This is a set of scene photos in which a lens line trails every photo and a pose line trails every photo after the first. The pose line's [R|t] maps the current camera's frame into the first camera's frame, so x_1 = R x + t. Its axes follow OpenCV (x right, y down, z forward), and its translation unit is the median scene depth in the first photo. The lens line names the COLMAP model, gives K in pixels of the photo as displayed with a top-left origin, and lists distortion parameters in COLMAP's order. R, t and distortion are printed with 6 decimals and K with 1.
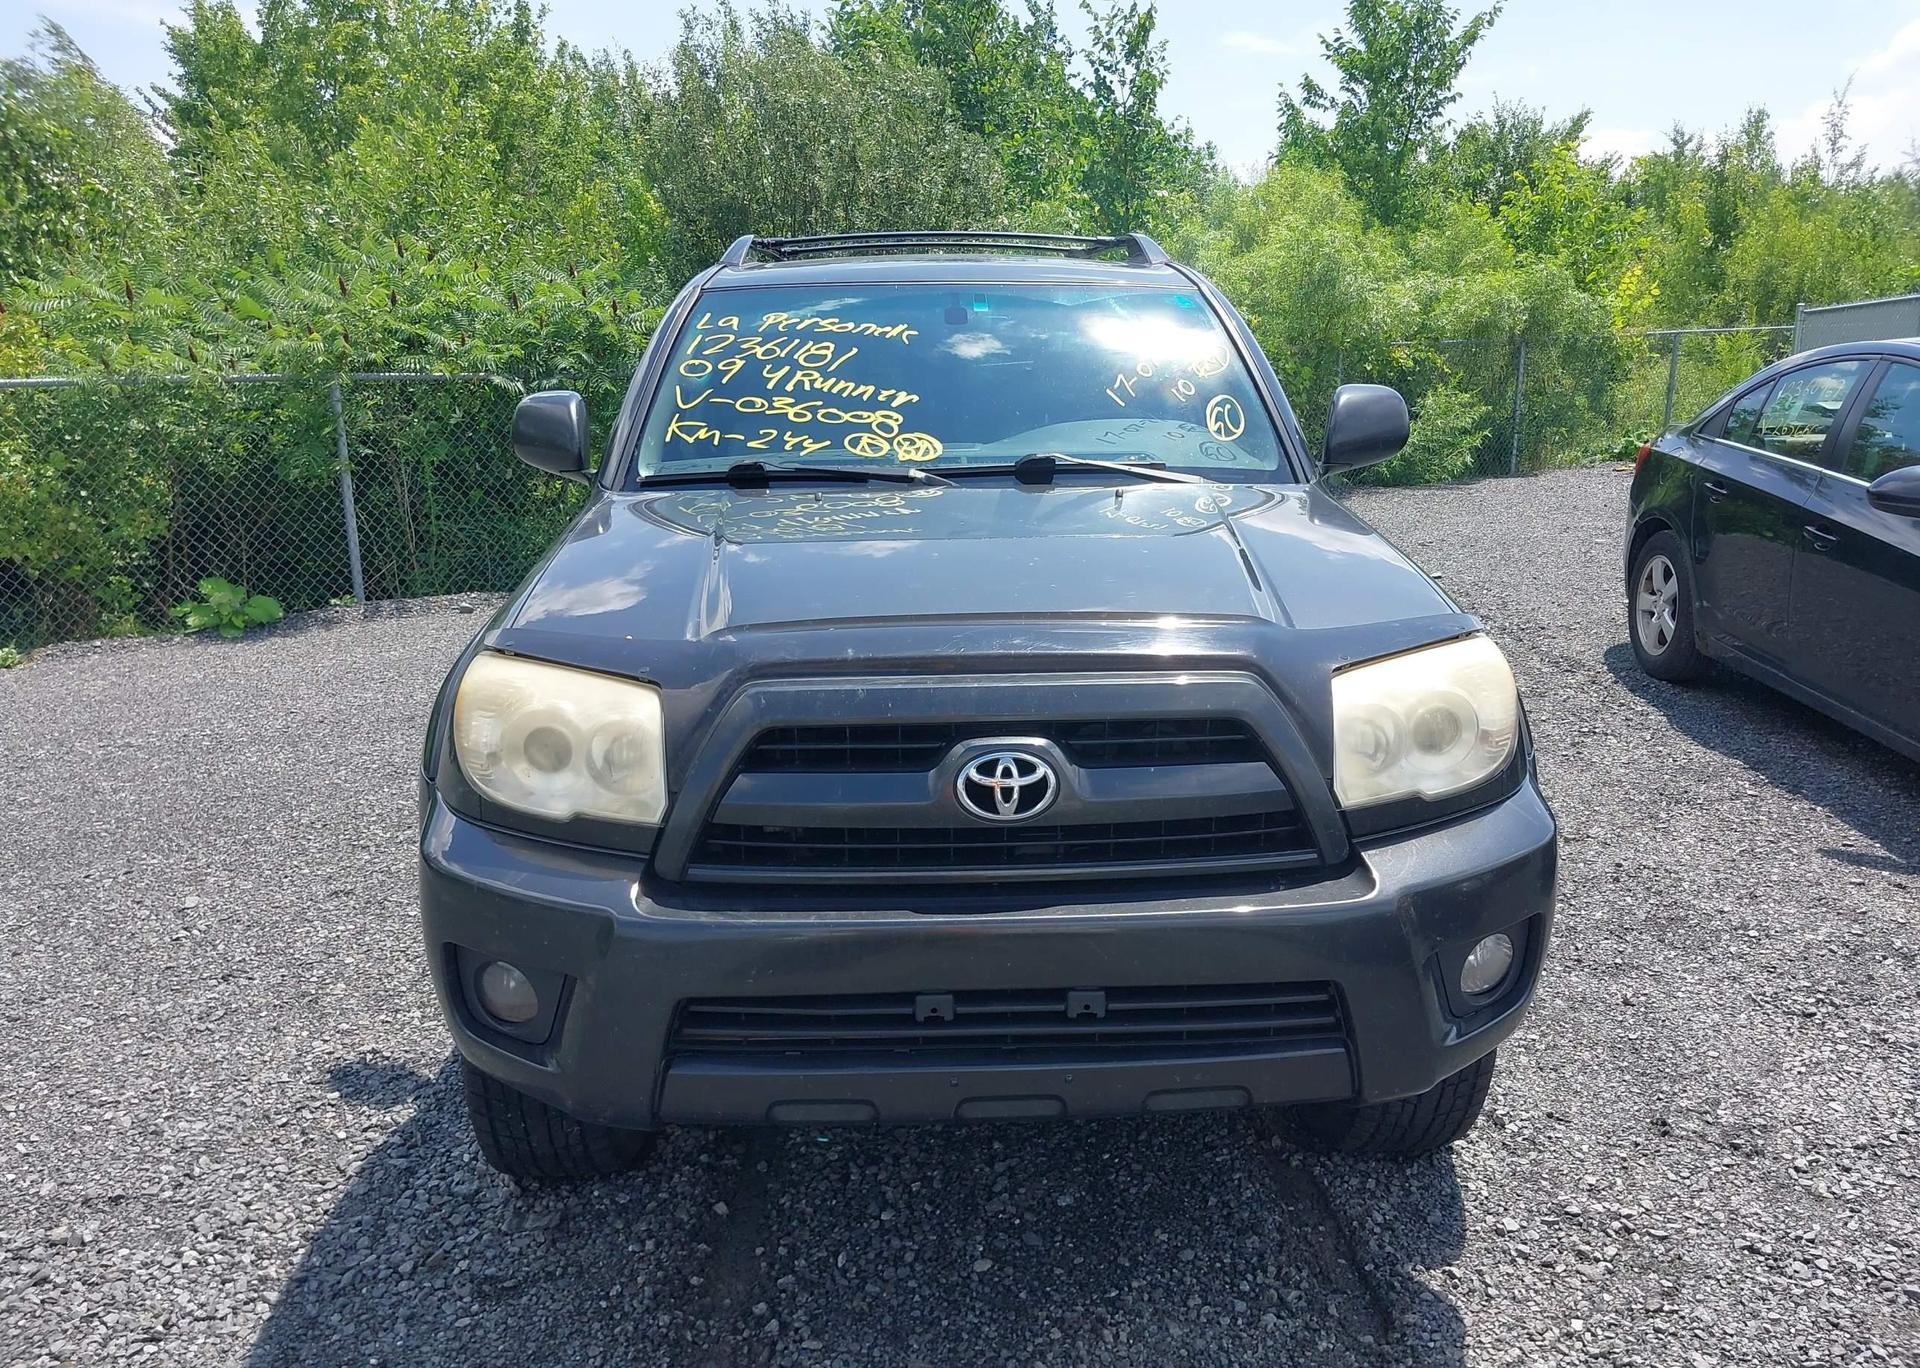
lens RADIAL K [[1508.0, 0, 960.0], [0, 1508.0, 684.0], [0, 0, 1]] dist [0.011735, -0.003872]
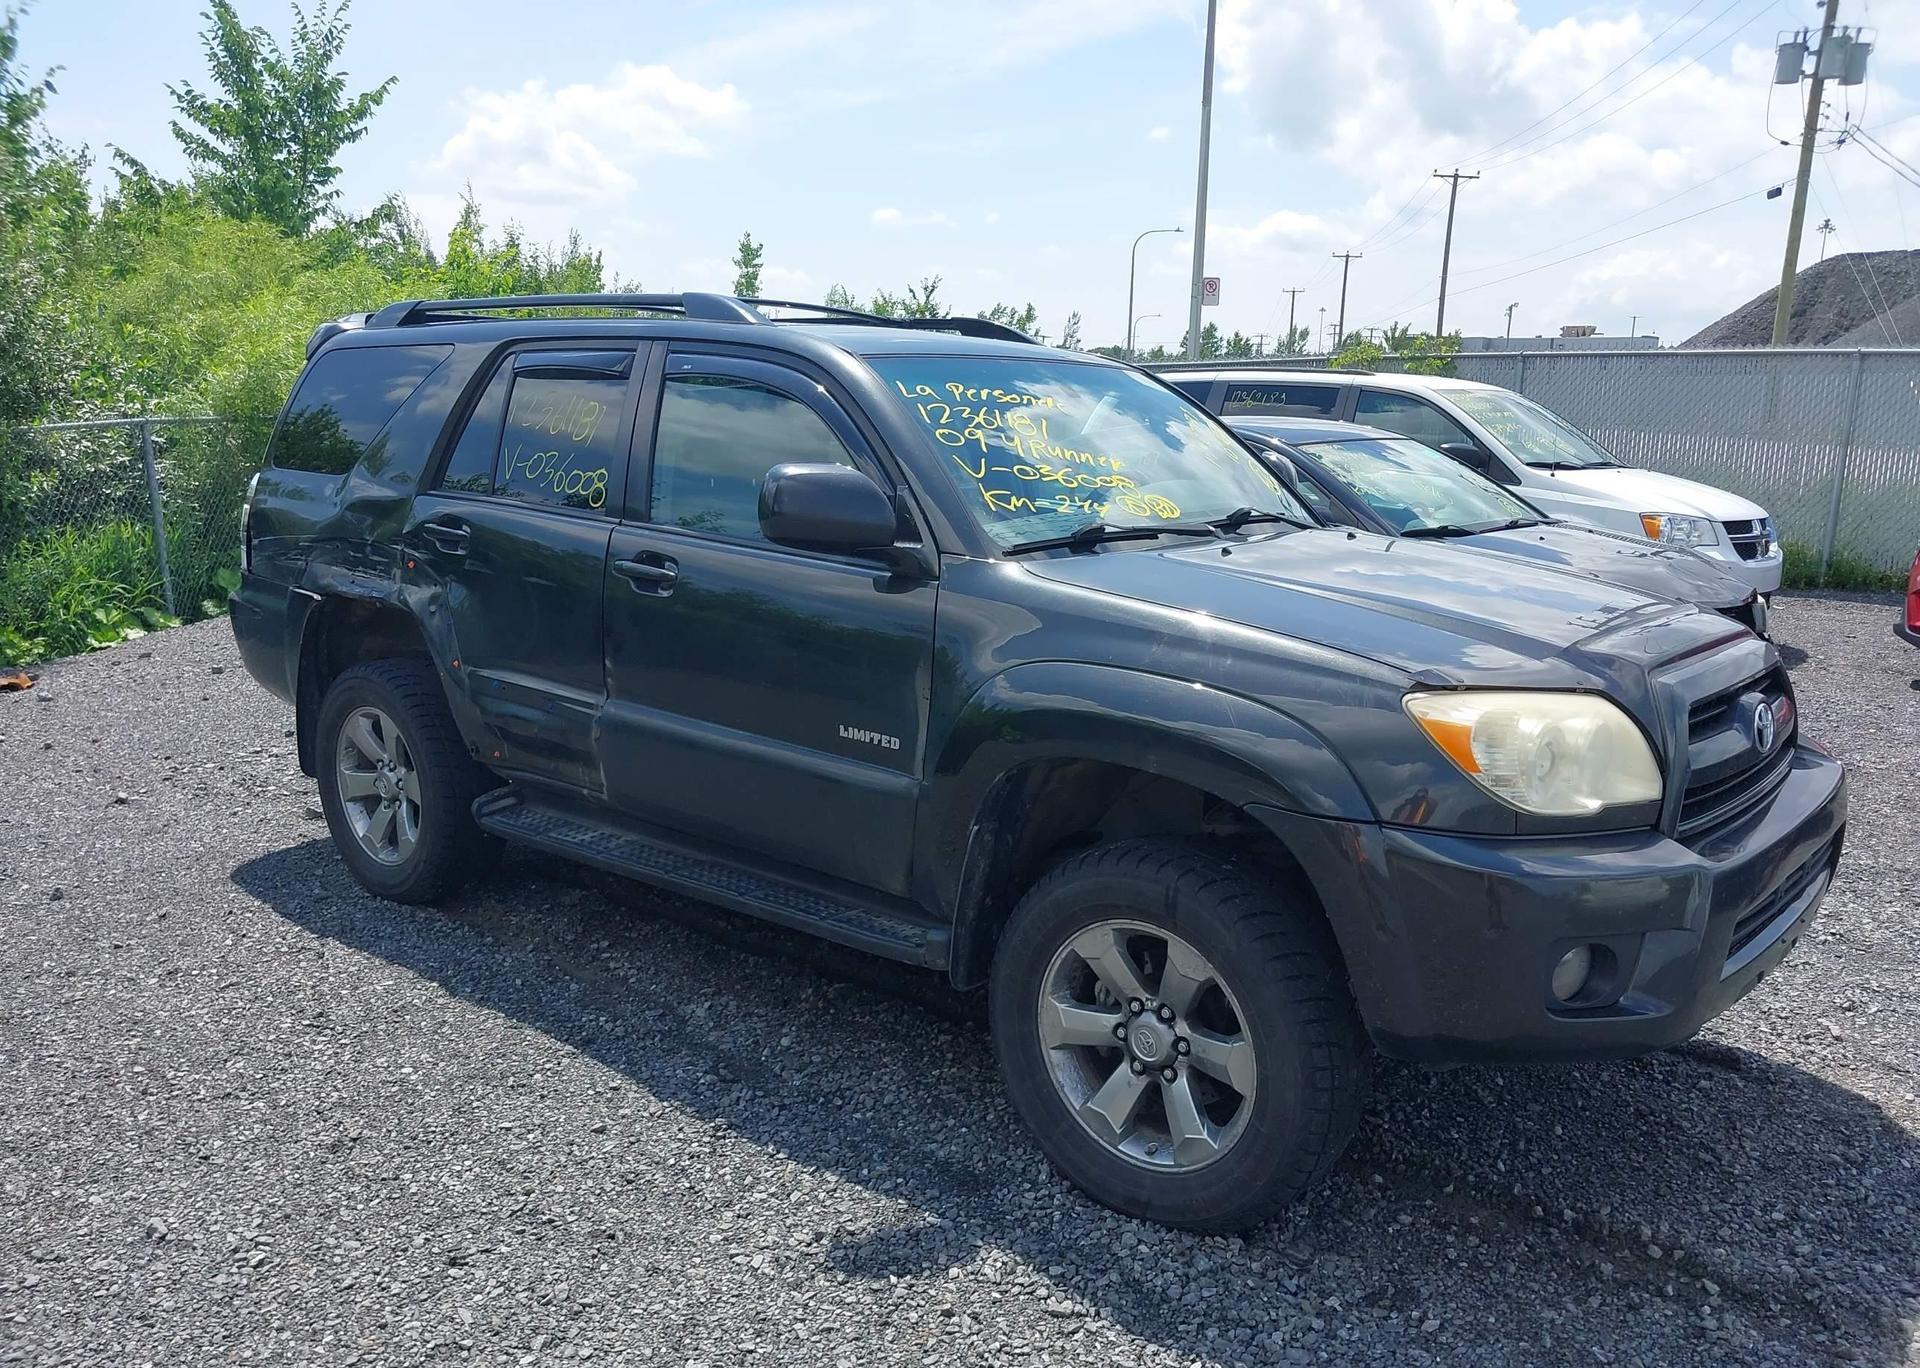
lens RADIAL K [[1477.0, 0, 960.0], [0, 1477.0, 684.0], [0, 0, 1]] dist [0.011500, -0.003627]
pose [[0.673079, -0.120094, 0.729754, -1.065959], [0.149125, 0.988499, 0.025132, -0.085829], [-0.724380, 0.091908, 0.683247, 0.410711]]
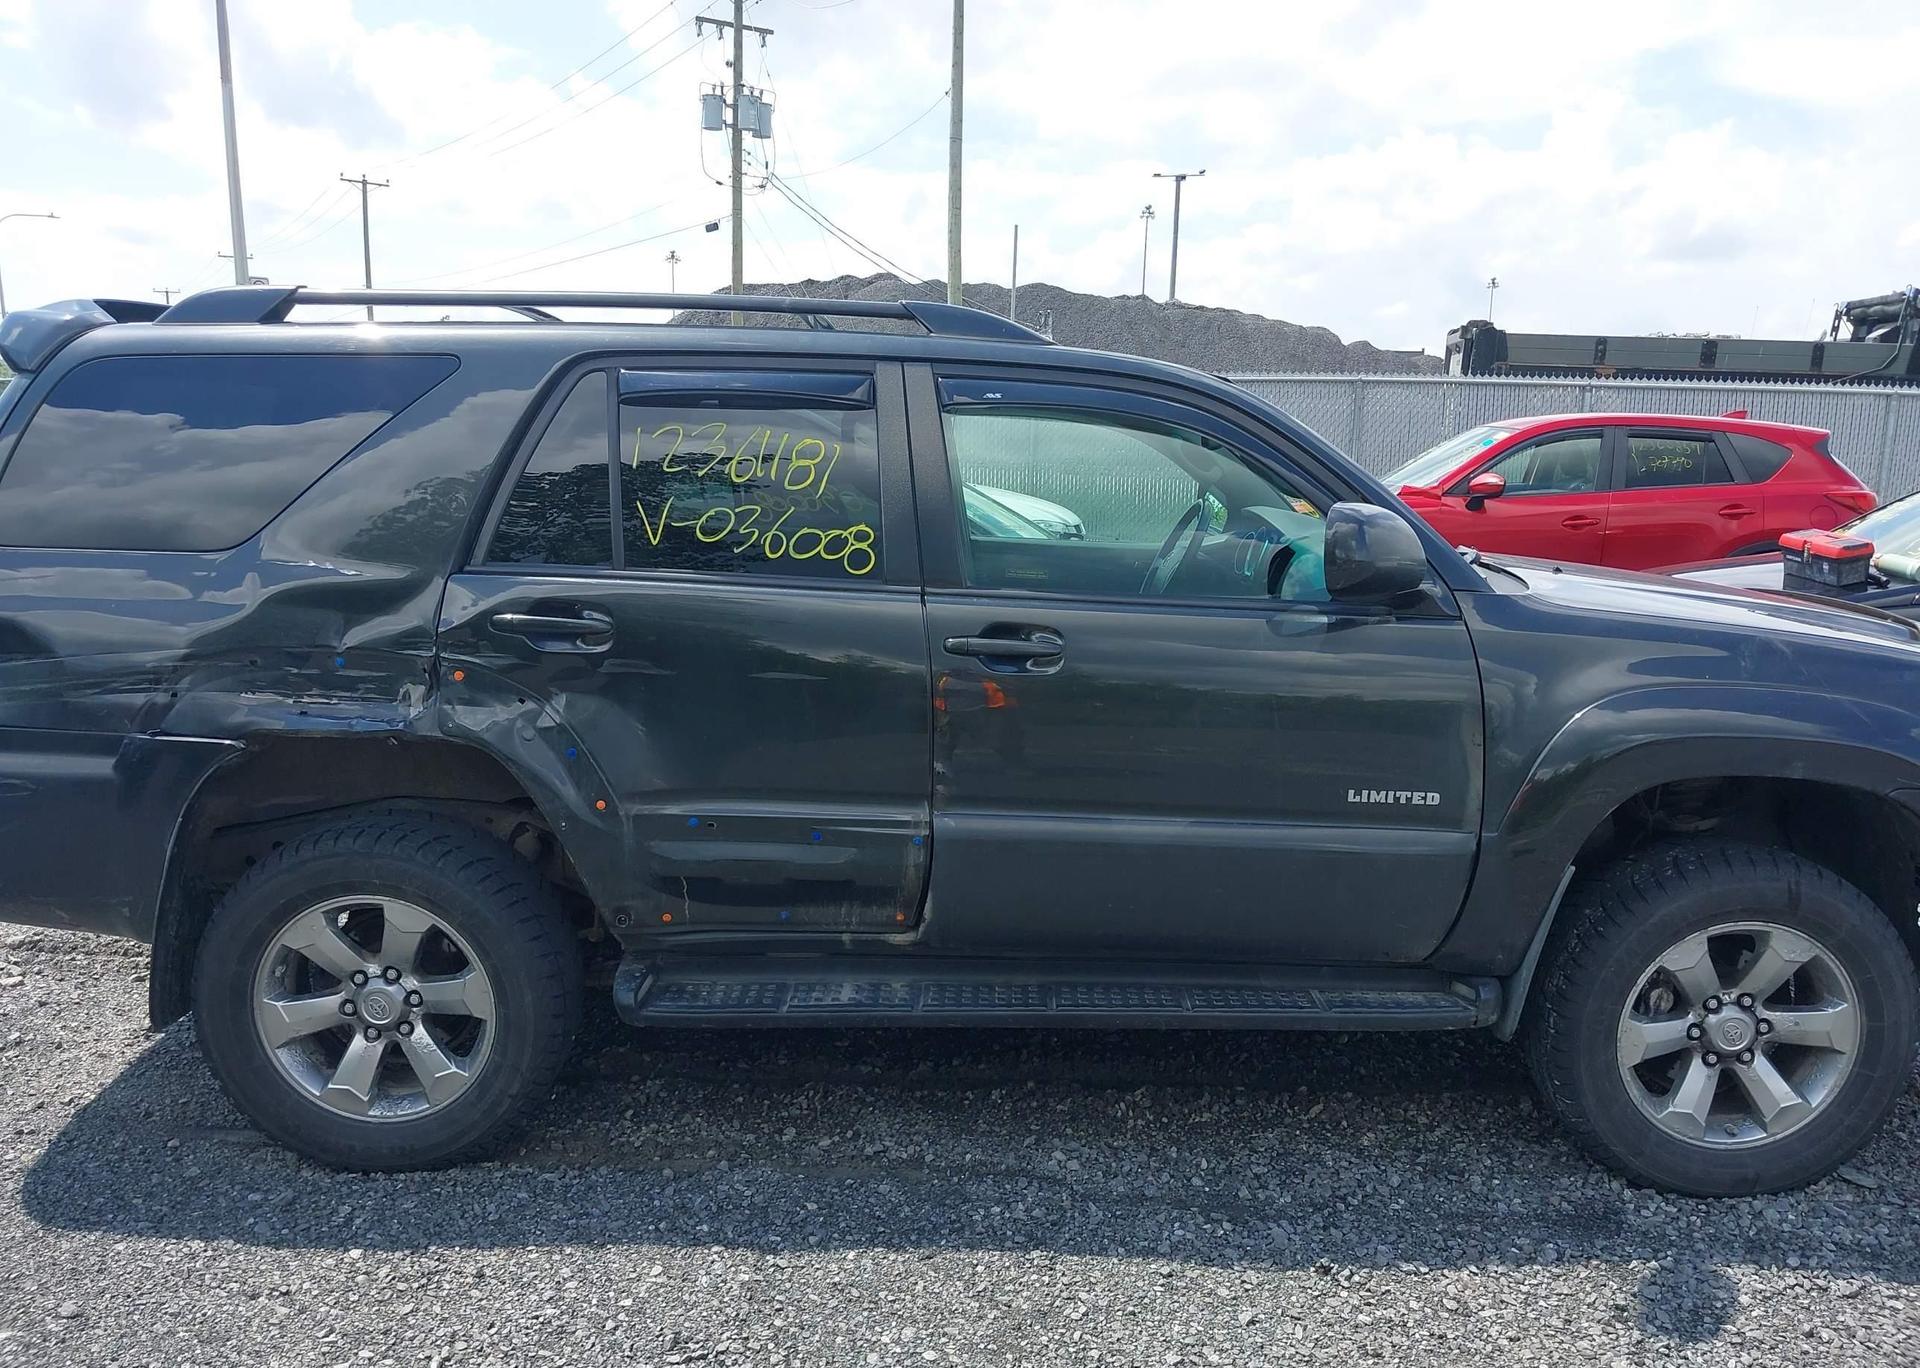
lens RADIAL K [[1477.0, 0, 960.0], [0, 1477.0, 684.0], [0, 0, 1]] dist [0.011500, -0.003627]
pose [[0.062548, -0.163333, 0.984586, -1.330128], [0.218493, 0.964828, 0.146175, -0.323377], [-0.973832, 0.205982, 0.096036, 1.402788]]
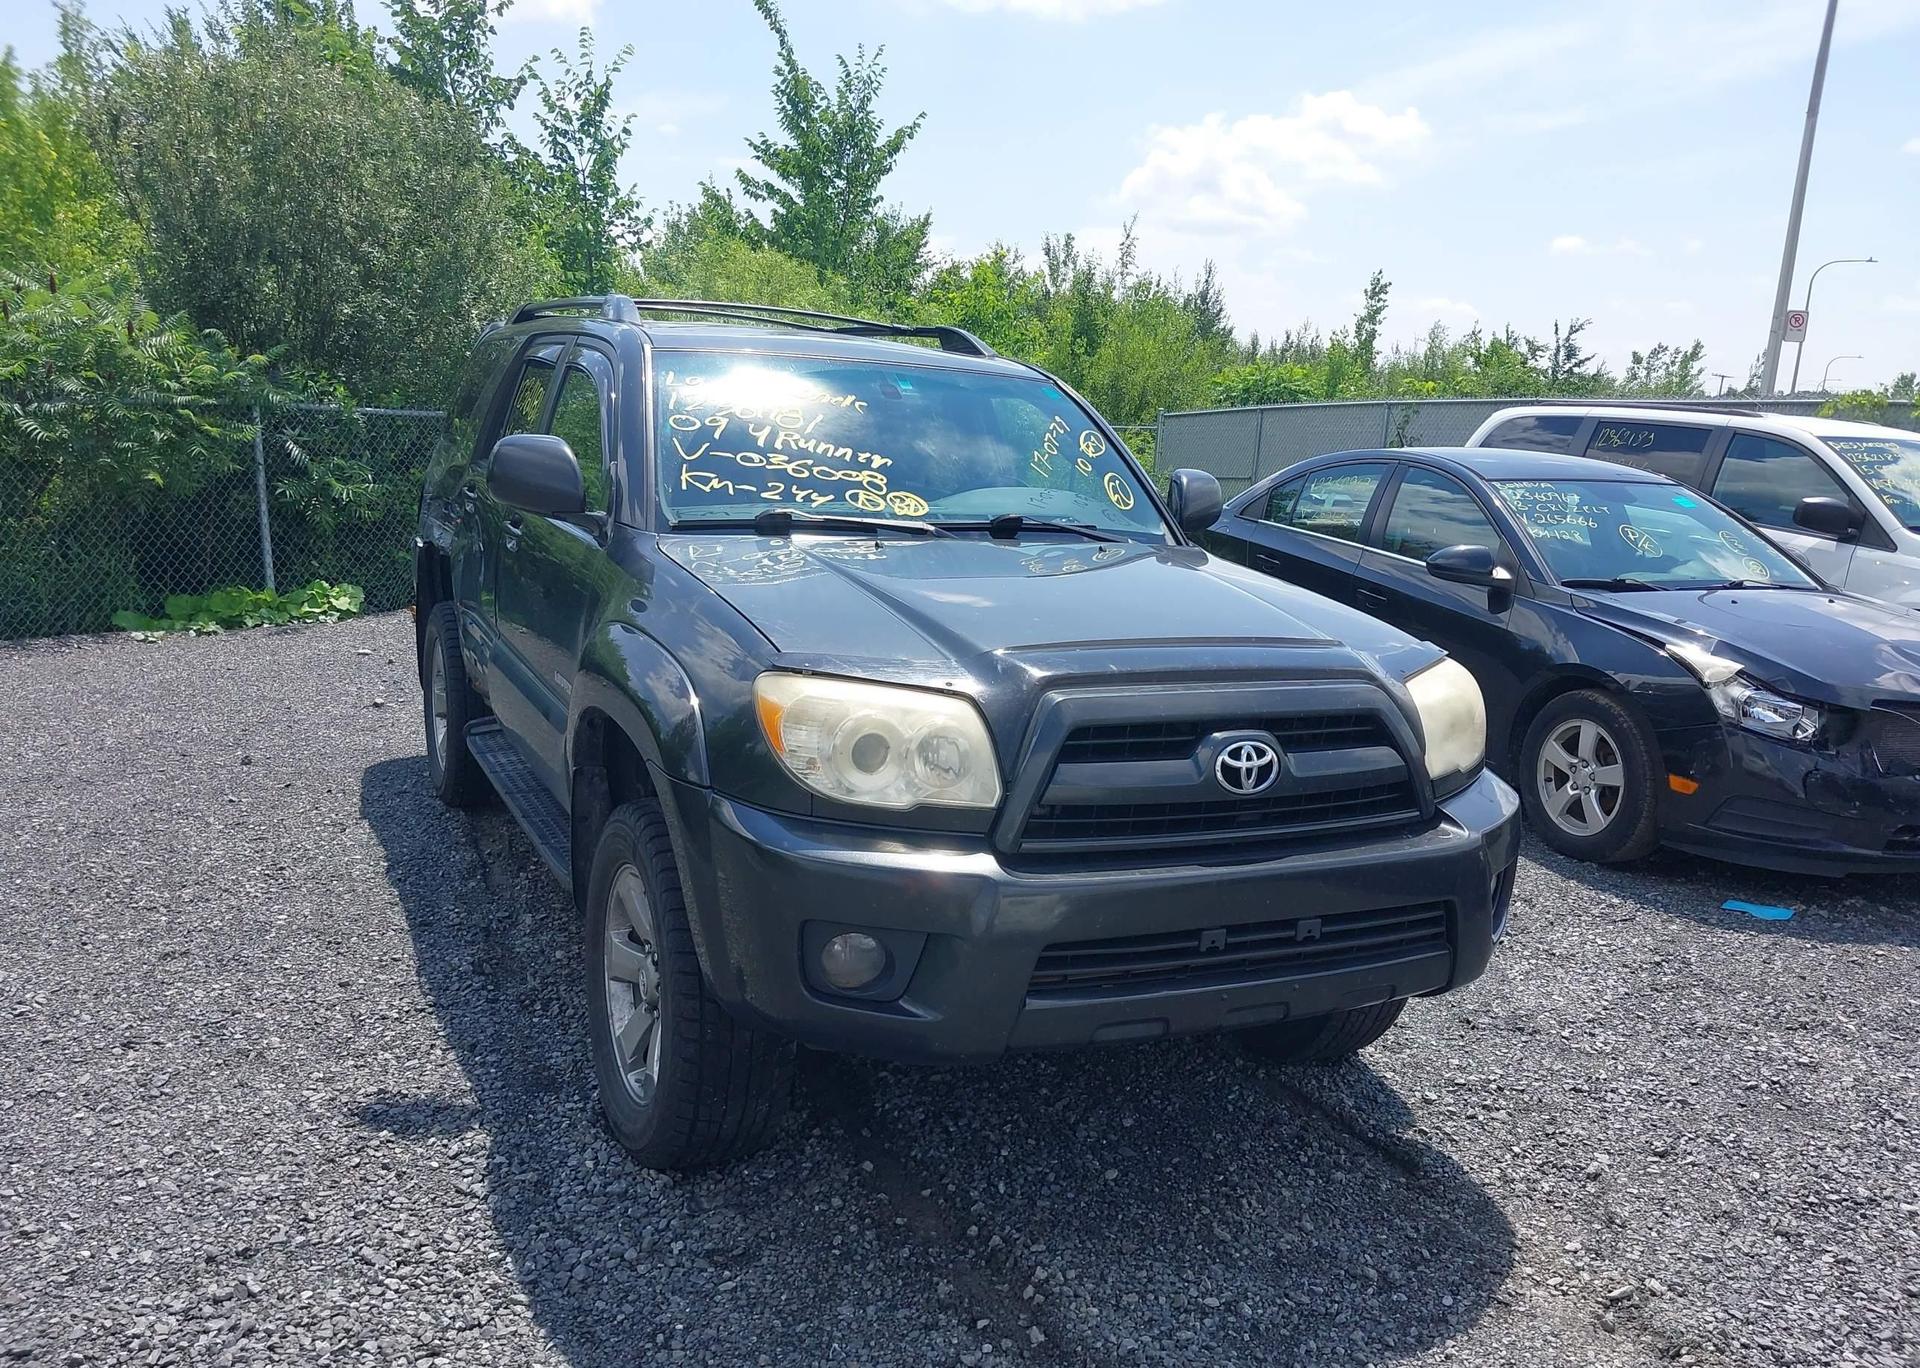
lens RADIAL K [[1508.0, 0, 960.0], [0, 1508.0, 684.0], [0, 0, 1]] dist [0.011735, -0.003872]
pose [[0.916059, -0.008052, 0.400963, -0.512616], [0.024068, 0.999100, -0.034923, 0.024754], [-0.400321, 0.041642, 0.915428, -0.076063]]
